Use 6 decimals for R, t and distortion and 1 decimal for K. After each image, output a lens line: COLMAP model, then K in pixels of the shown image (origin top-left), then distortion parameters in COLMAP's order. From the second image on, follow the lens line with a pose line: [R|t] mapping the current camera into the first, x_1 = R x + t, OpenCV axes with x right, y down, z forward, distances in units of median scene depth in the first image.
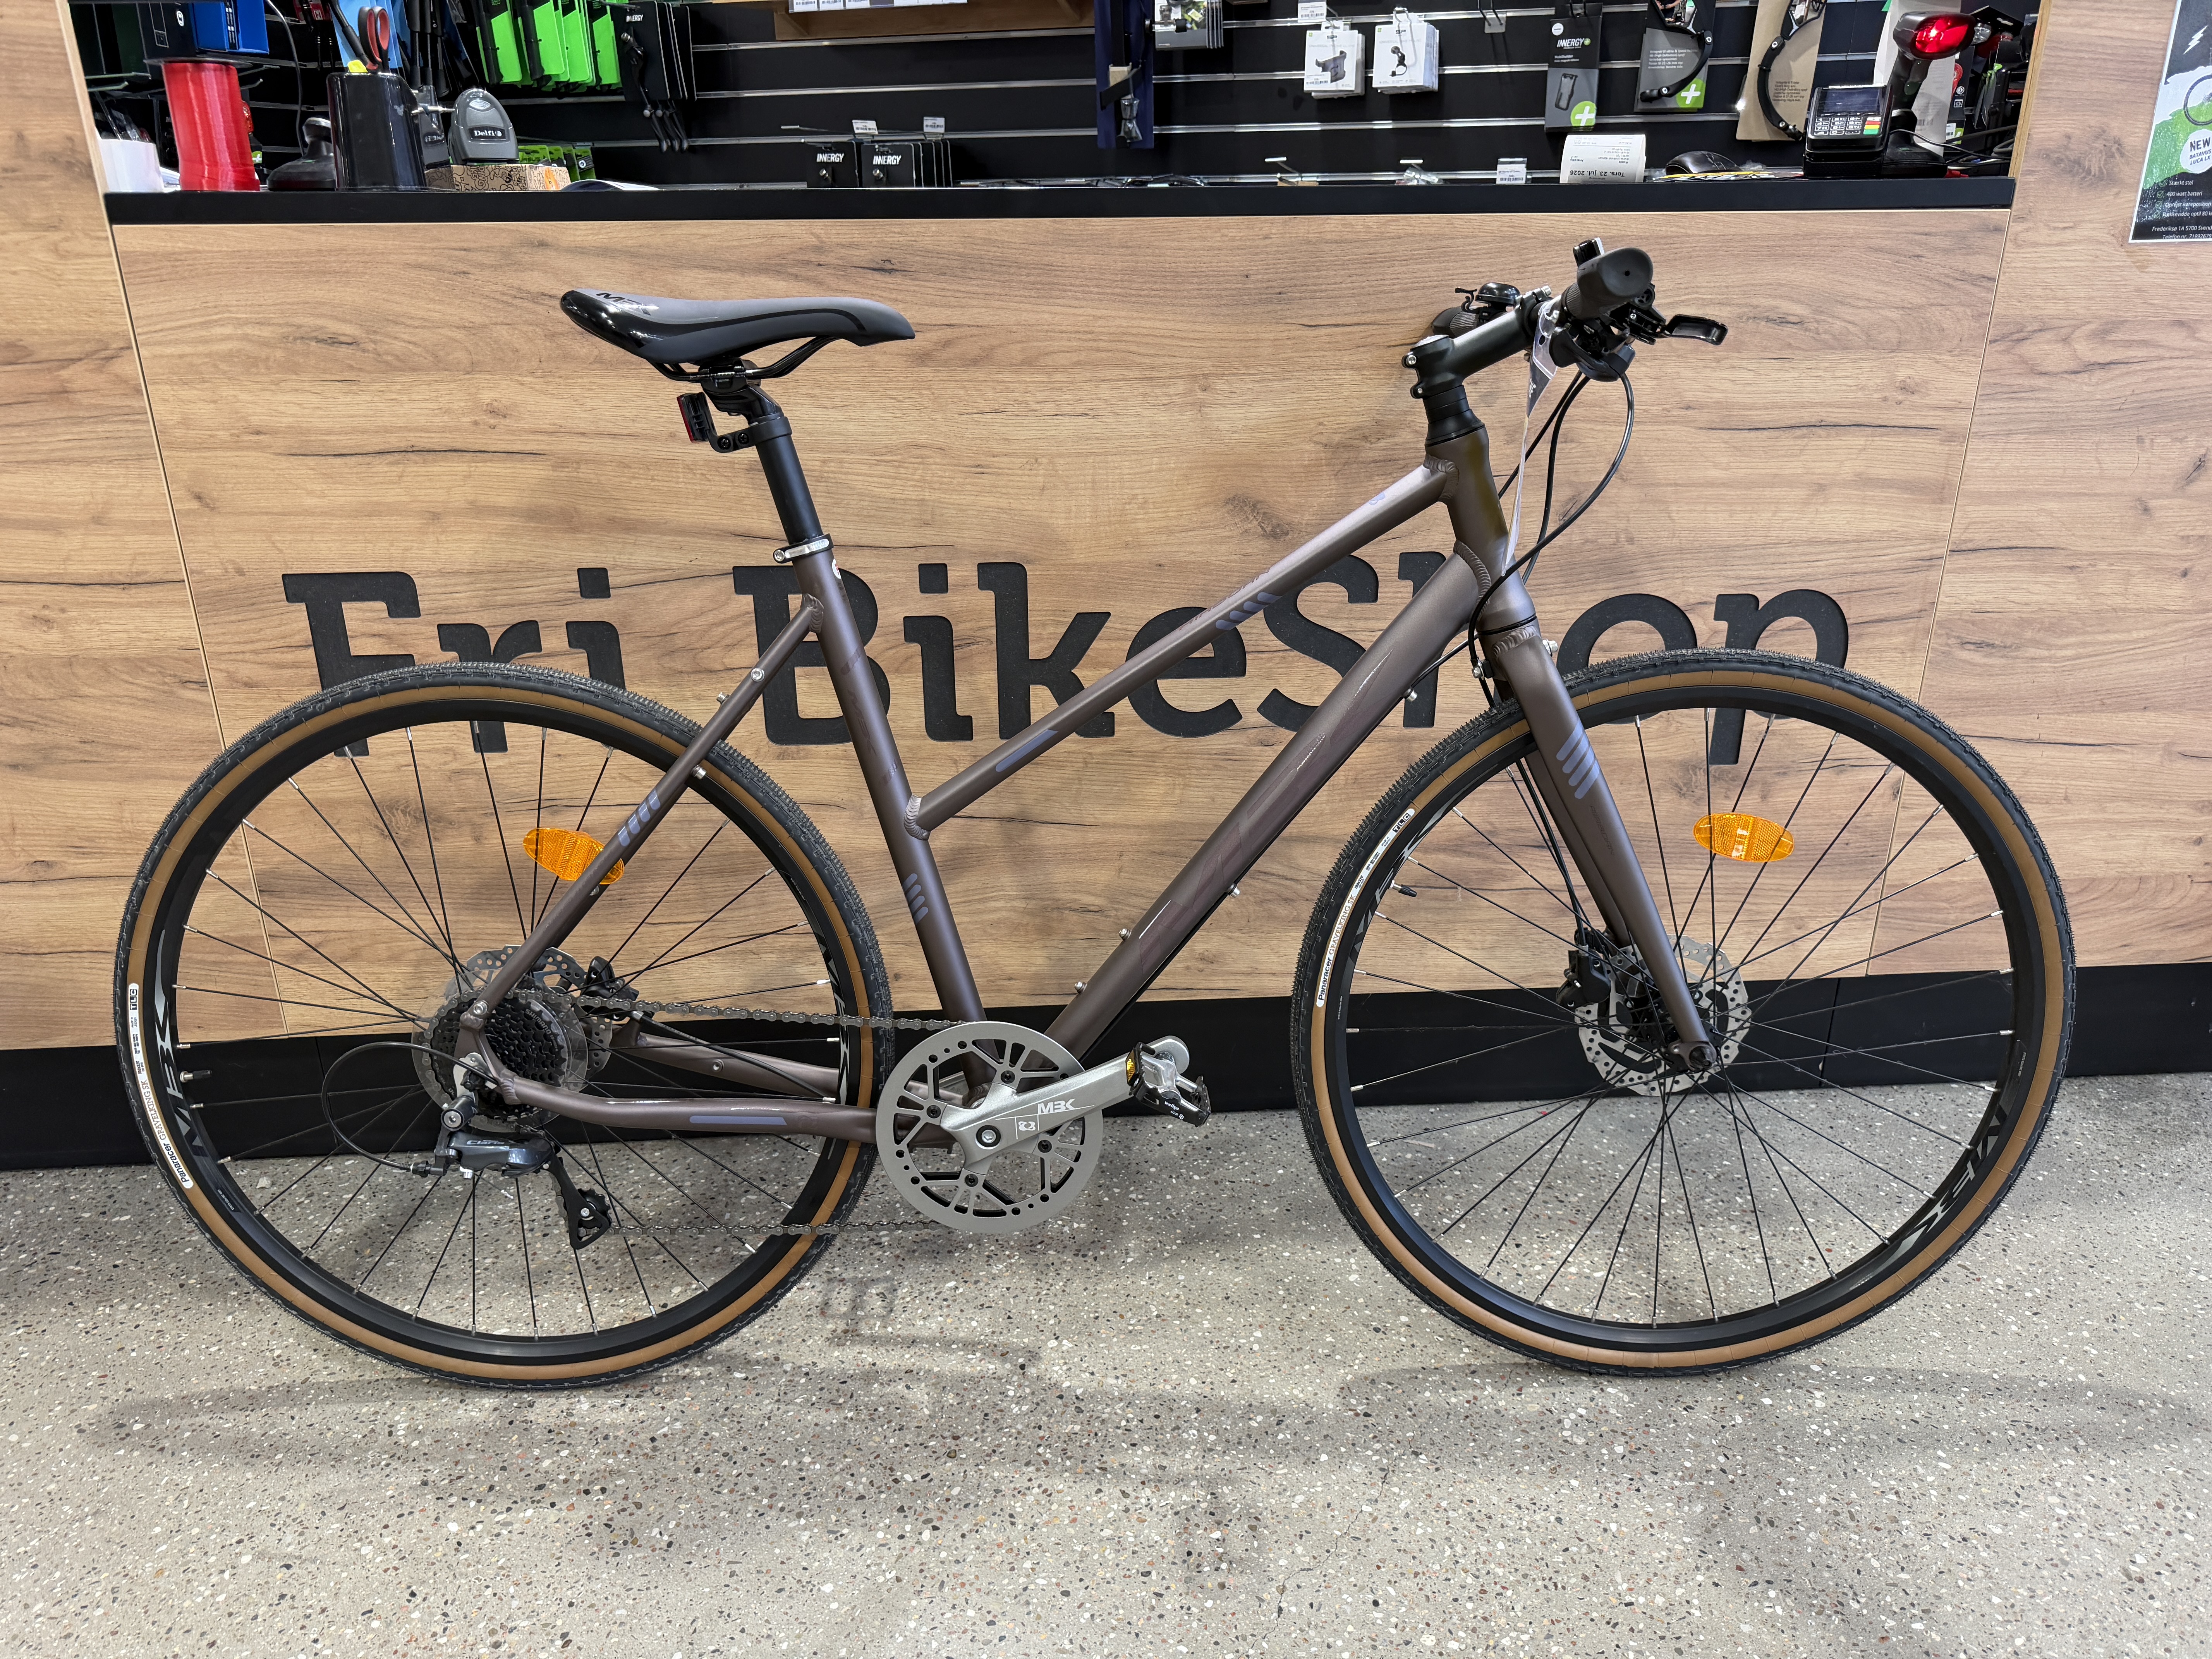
lens RADIAL K [[1580.9, 0, 1095.7], [0, 1580.9, 824.8], [0, 0, 1]] dist [-0.002055, -0.005650]
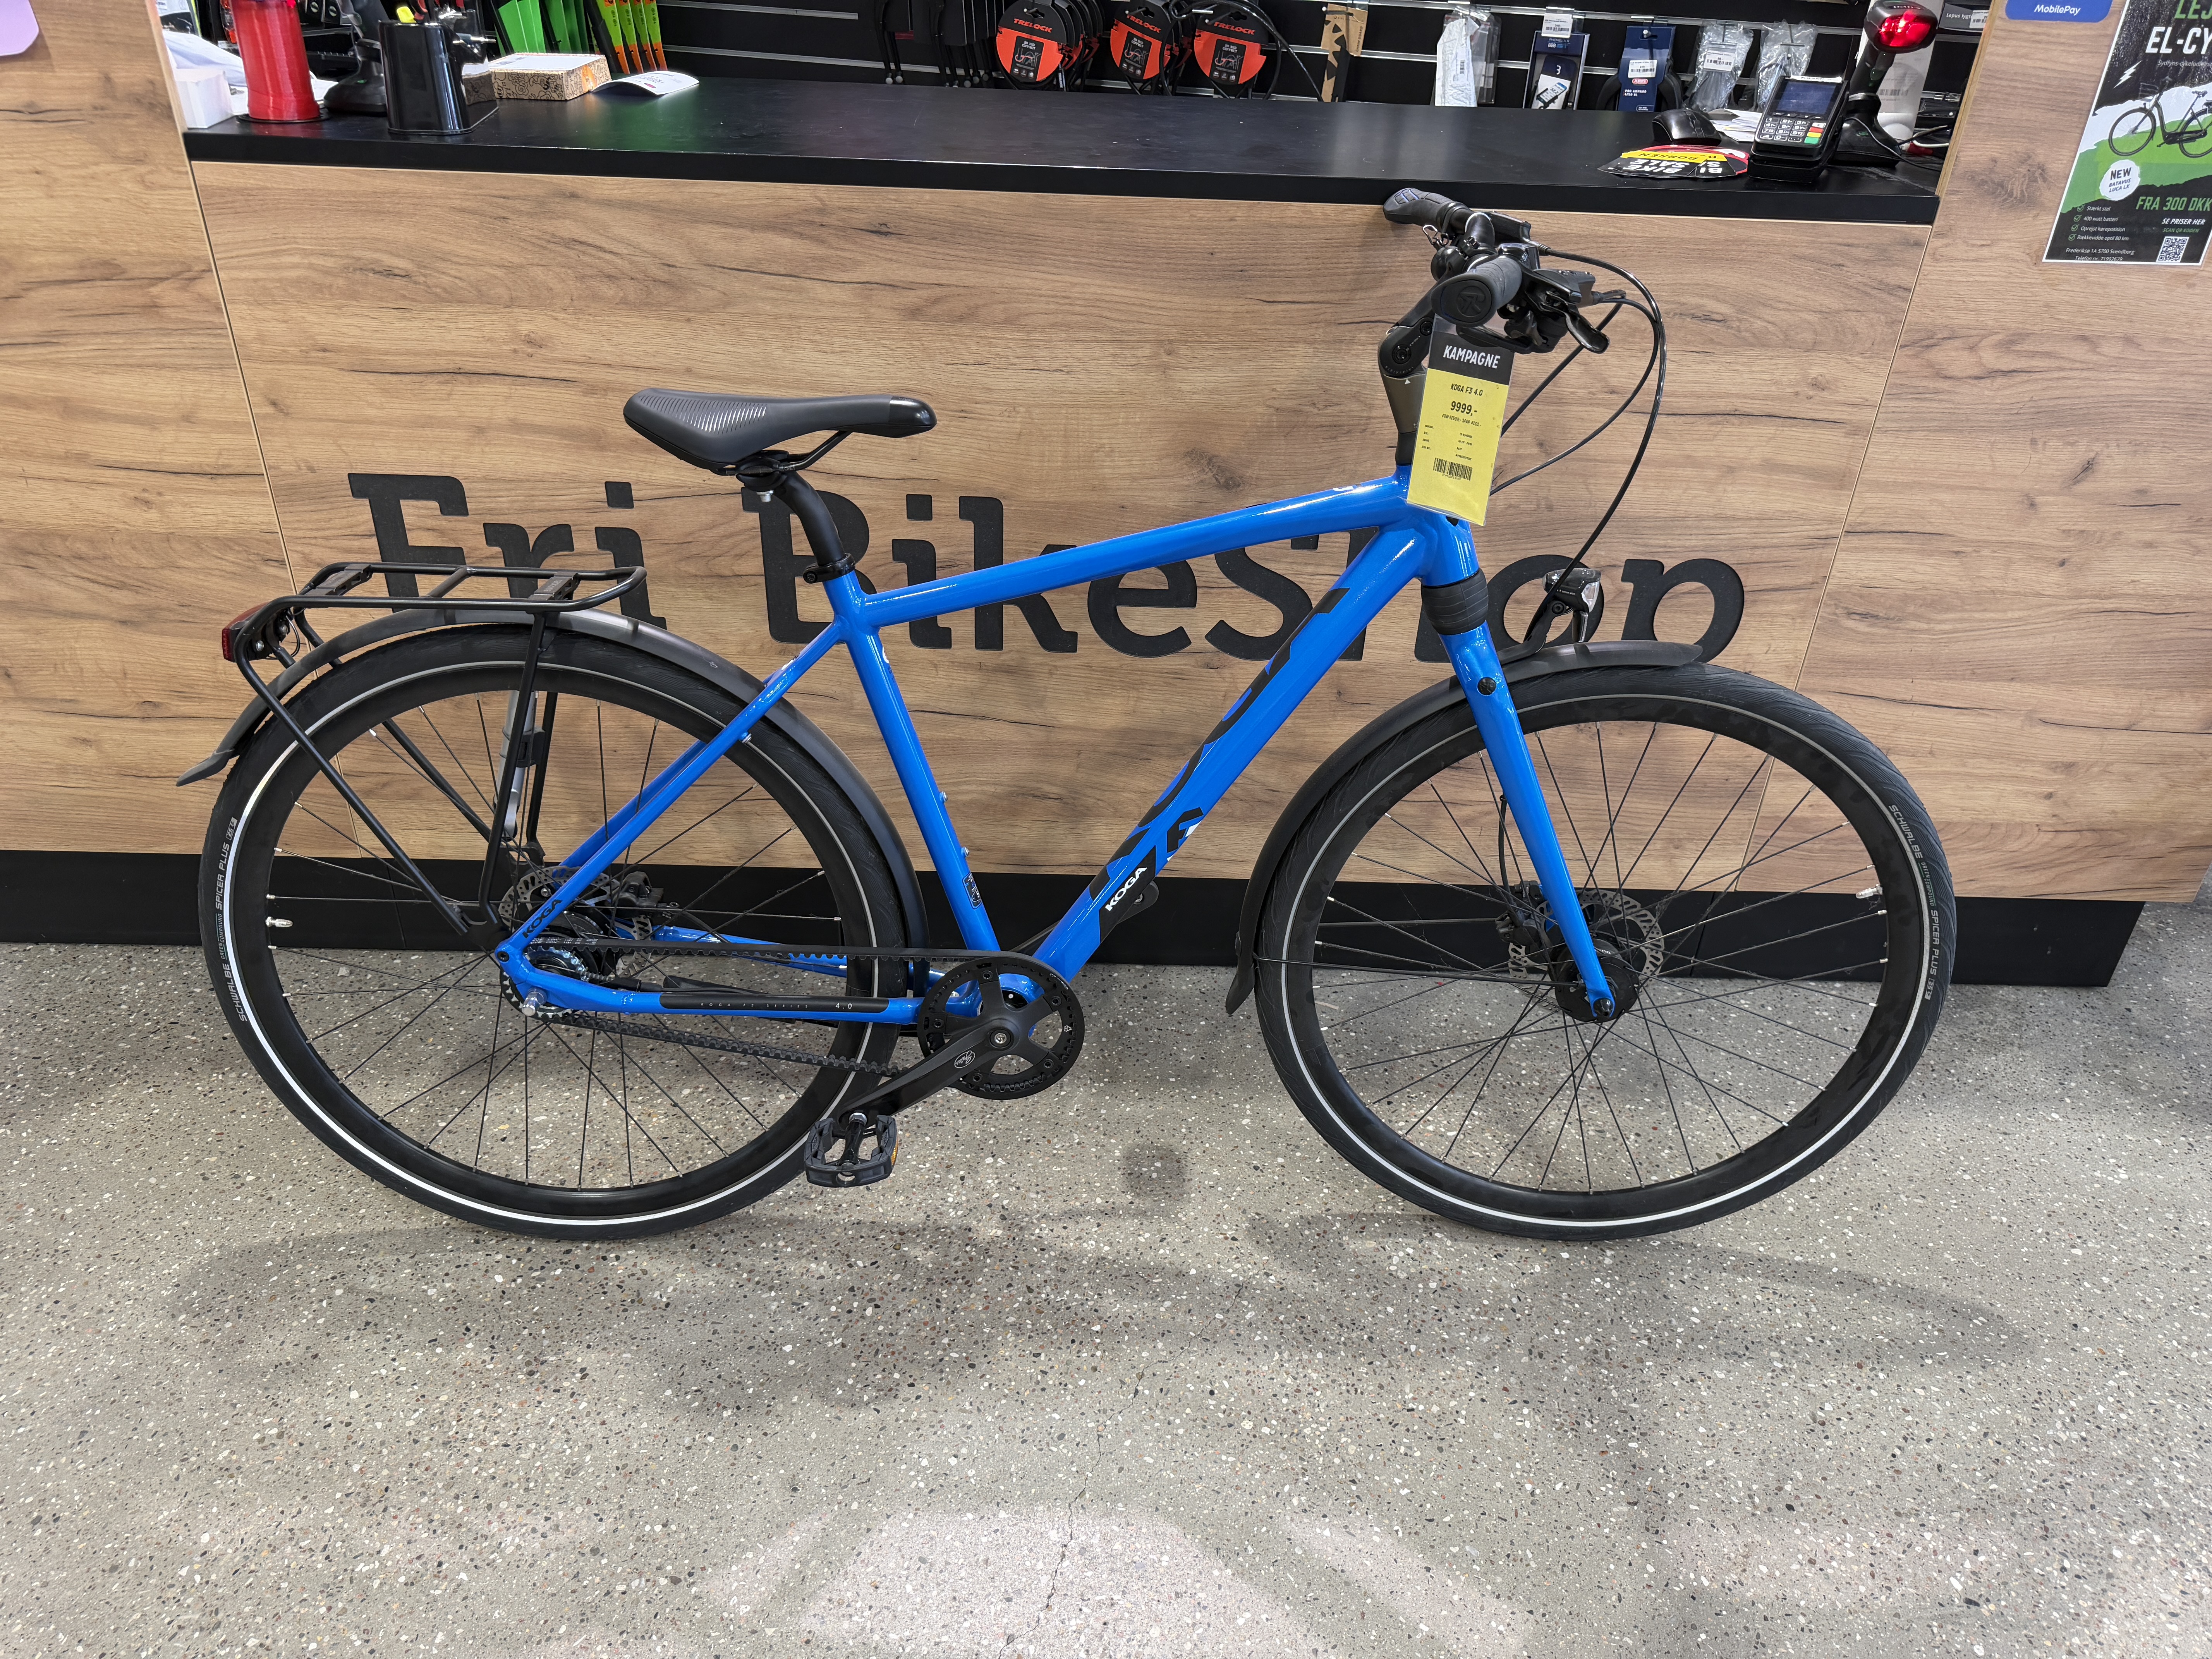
lens RADIAL K [[1580.9, 0, 1100.3], [0, 1580.9, 836.8], [0, 0, 1]] dist [-0.002055, -0.005650]
pose [[0.997388, 0.067579, -0.025512, 0.072520], [-0.061918, 0.981742, 0.179857, -0.140629], [0.037200, -0.177807, 0.983362, -0.146078]]
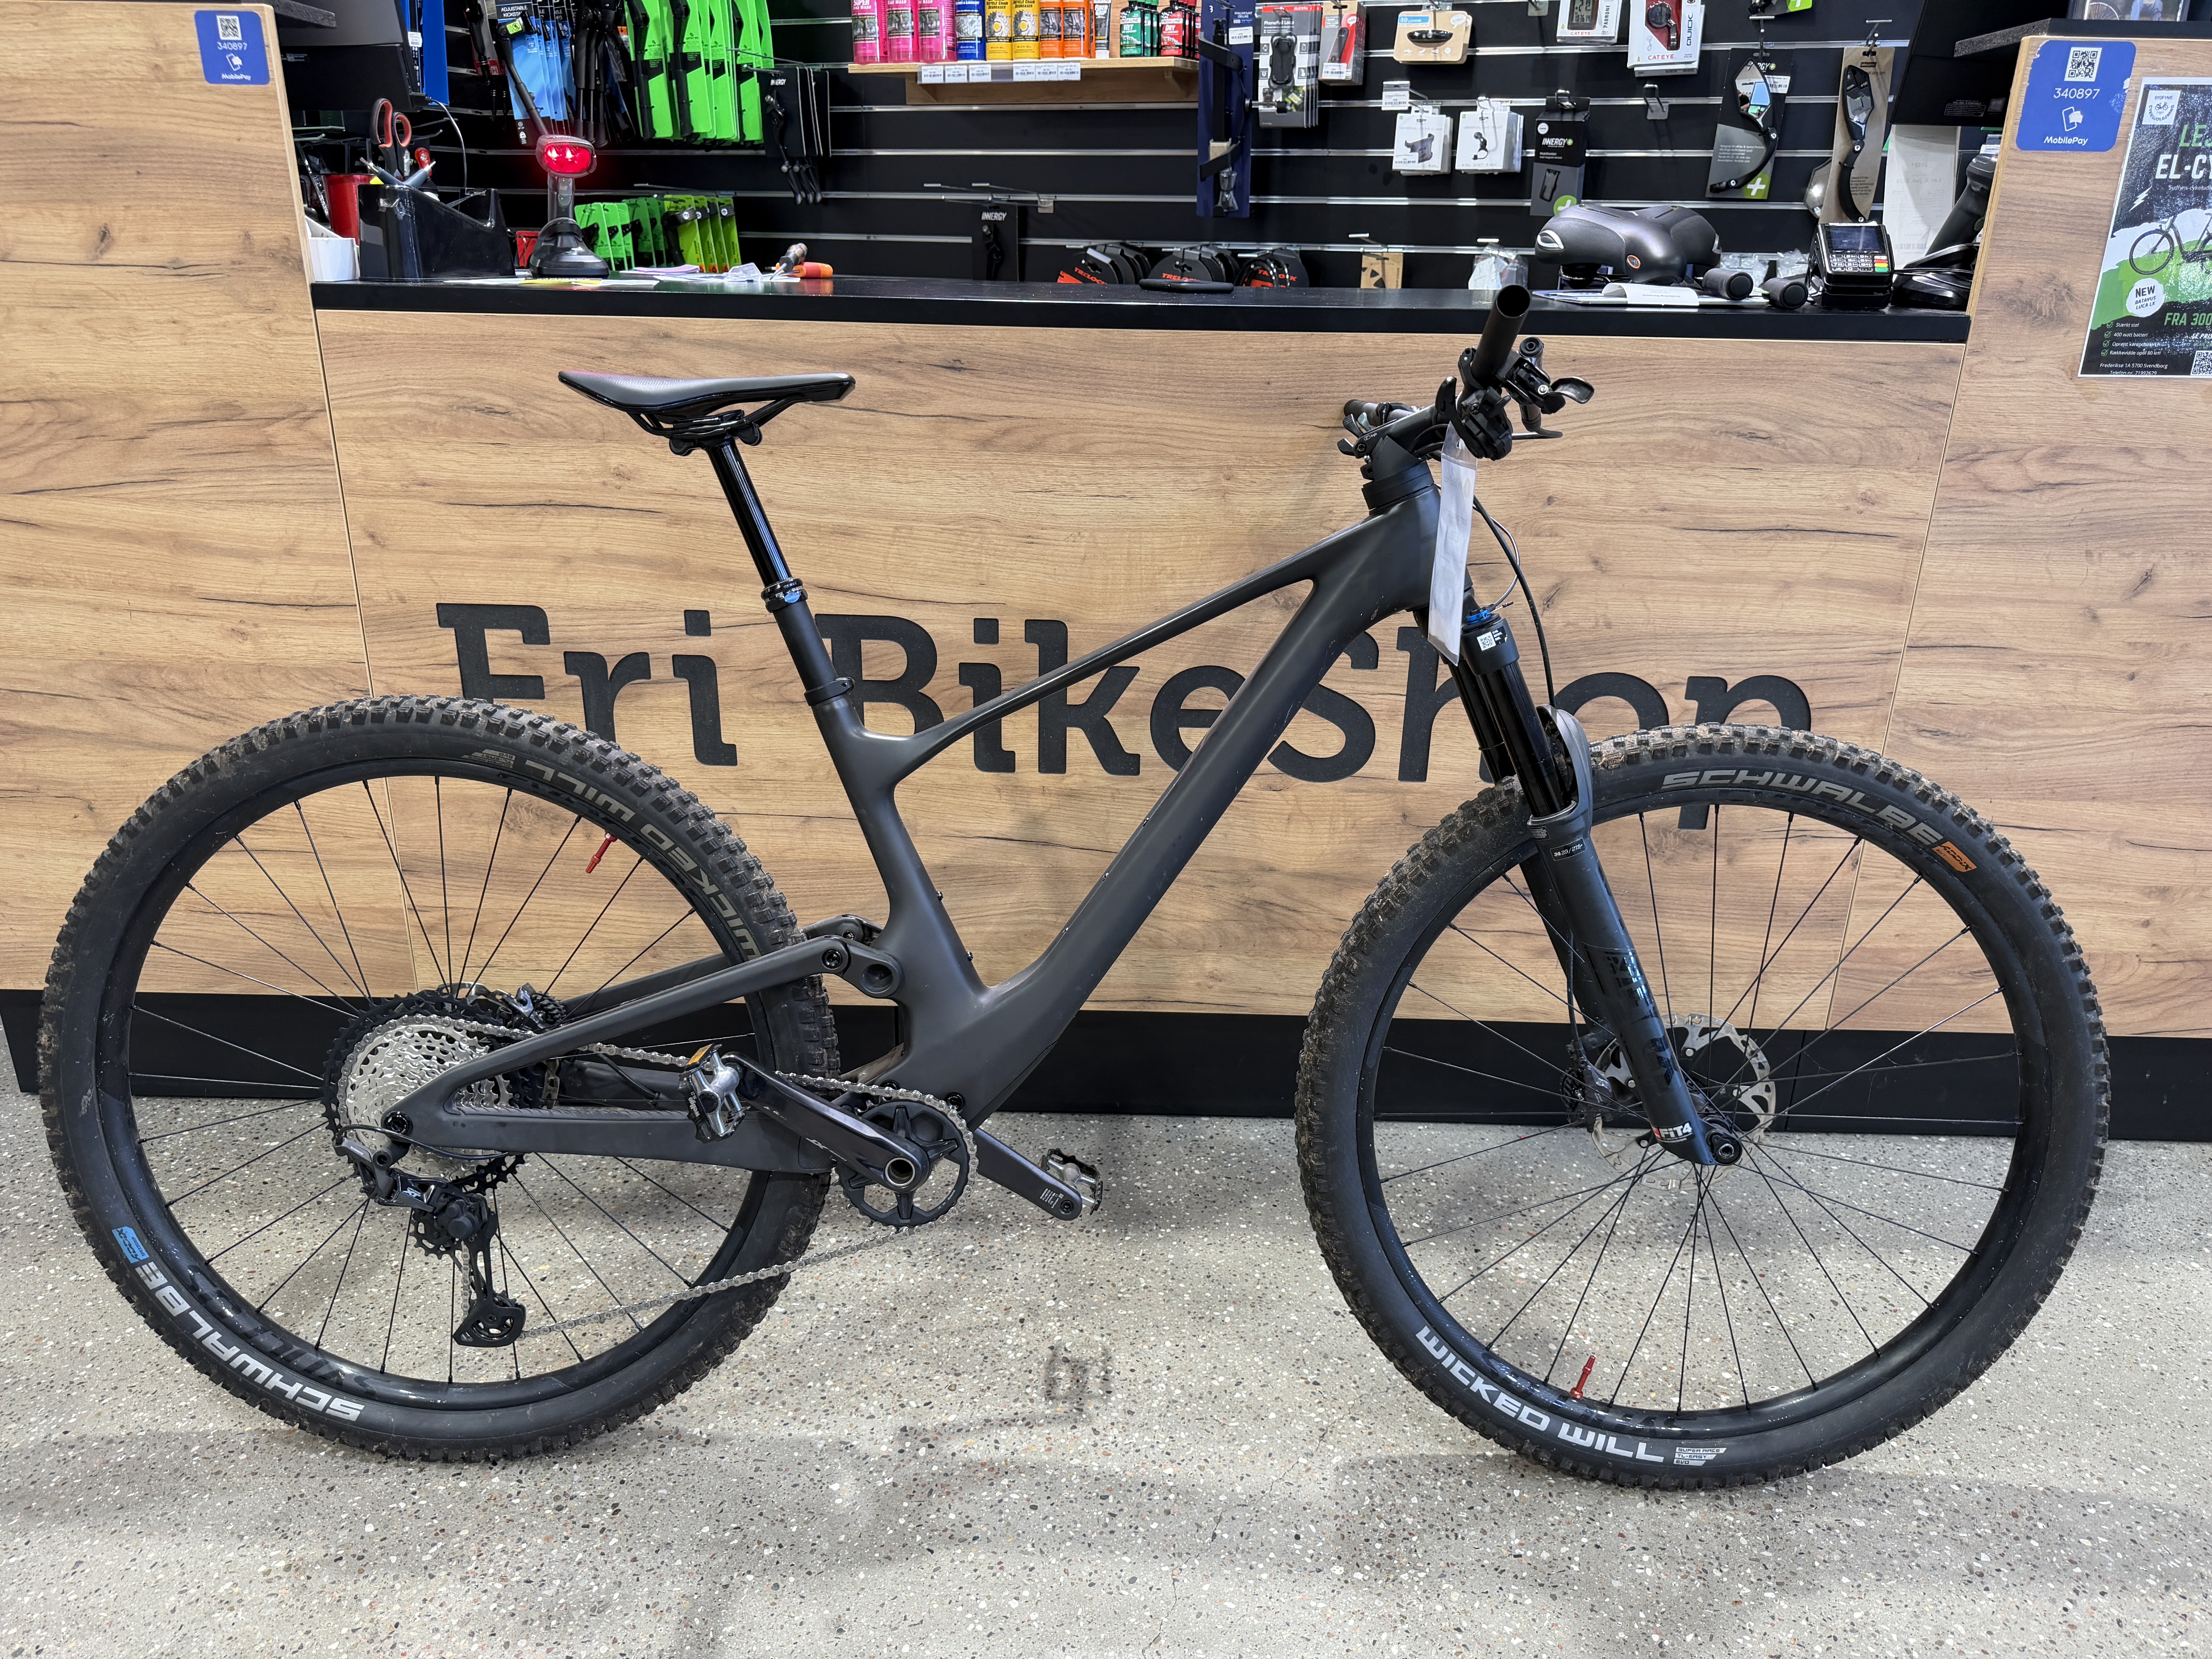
lens RADIAL K [[1580.9, 0, 1102.8], [0, 1580.9, 828.7], [0, 0, 1]] dist [-0.002055, -0.005650]
pose [[0.996307, 0.053866, -0.066864, 0.068335], [-0.054351, 0.998507, -0.005453, -0.011394], [0.066470, 0.009067, 0.997747, -0.142703]]
